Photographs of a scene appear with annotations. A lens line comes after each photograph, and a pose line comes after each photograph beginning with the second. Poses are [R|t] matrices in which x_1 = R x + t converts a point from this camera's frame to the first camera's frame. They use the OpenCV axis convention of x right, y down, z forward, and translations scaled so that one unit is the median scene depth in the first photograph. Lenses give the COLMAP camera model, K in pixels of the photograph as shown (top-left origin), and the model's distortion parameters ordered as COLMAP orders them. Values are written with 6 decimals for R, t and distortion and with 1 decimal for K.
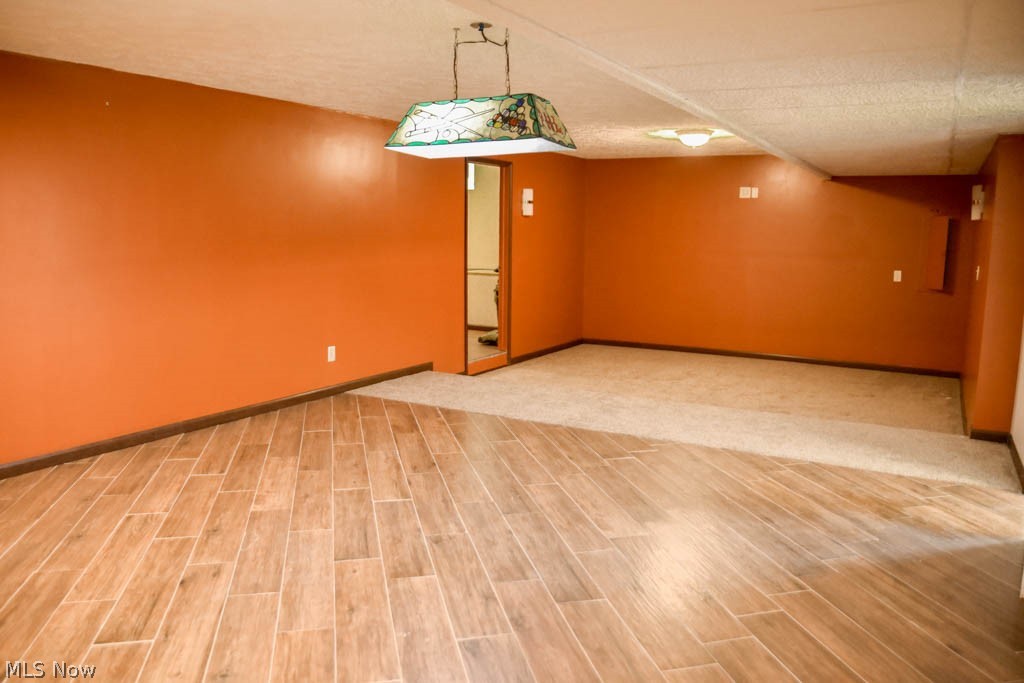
lens RADIAL K [[784.9, 0, 509.2], [0, 784.9, 338.8], [0, 0, 1]] dist [-0.142237, 0.098592]
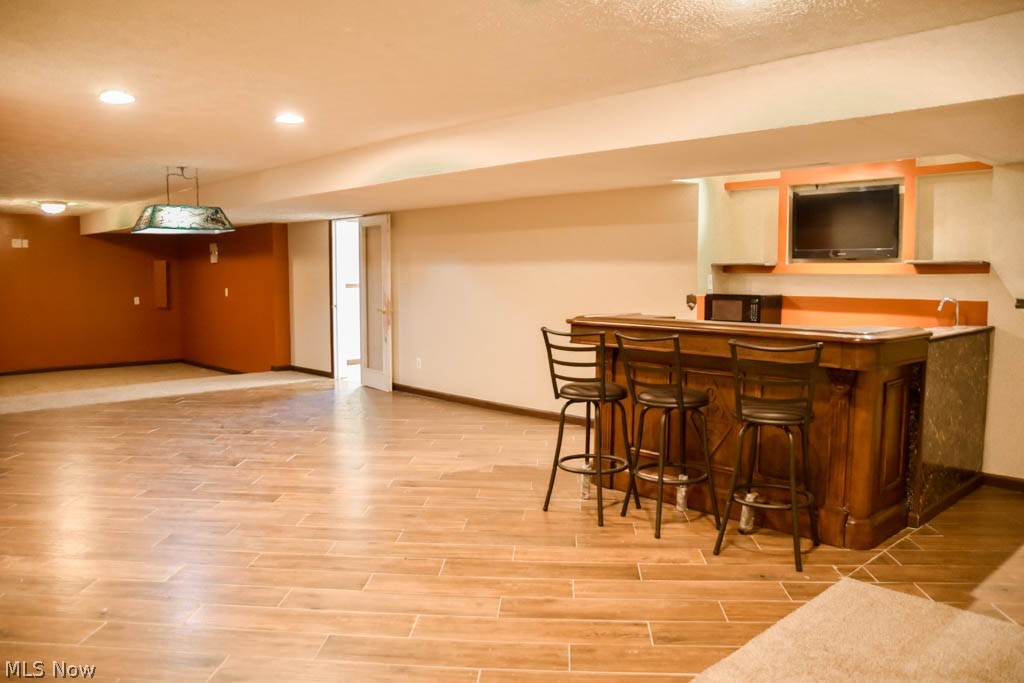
lens RADIAL K [[784.9, 0, 509.2], [0, 784.9, 338.8], [0, 0, 1]] dist [-0.142237, 0.098592]
pose [[0.297023, -0.090368, 0.950585, -0.853933], [0.137142, 0.989228, 0.051189, 0.017855], [-0.944971, 0.115160, 0.306217, -0.165554]]
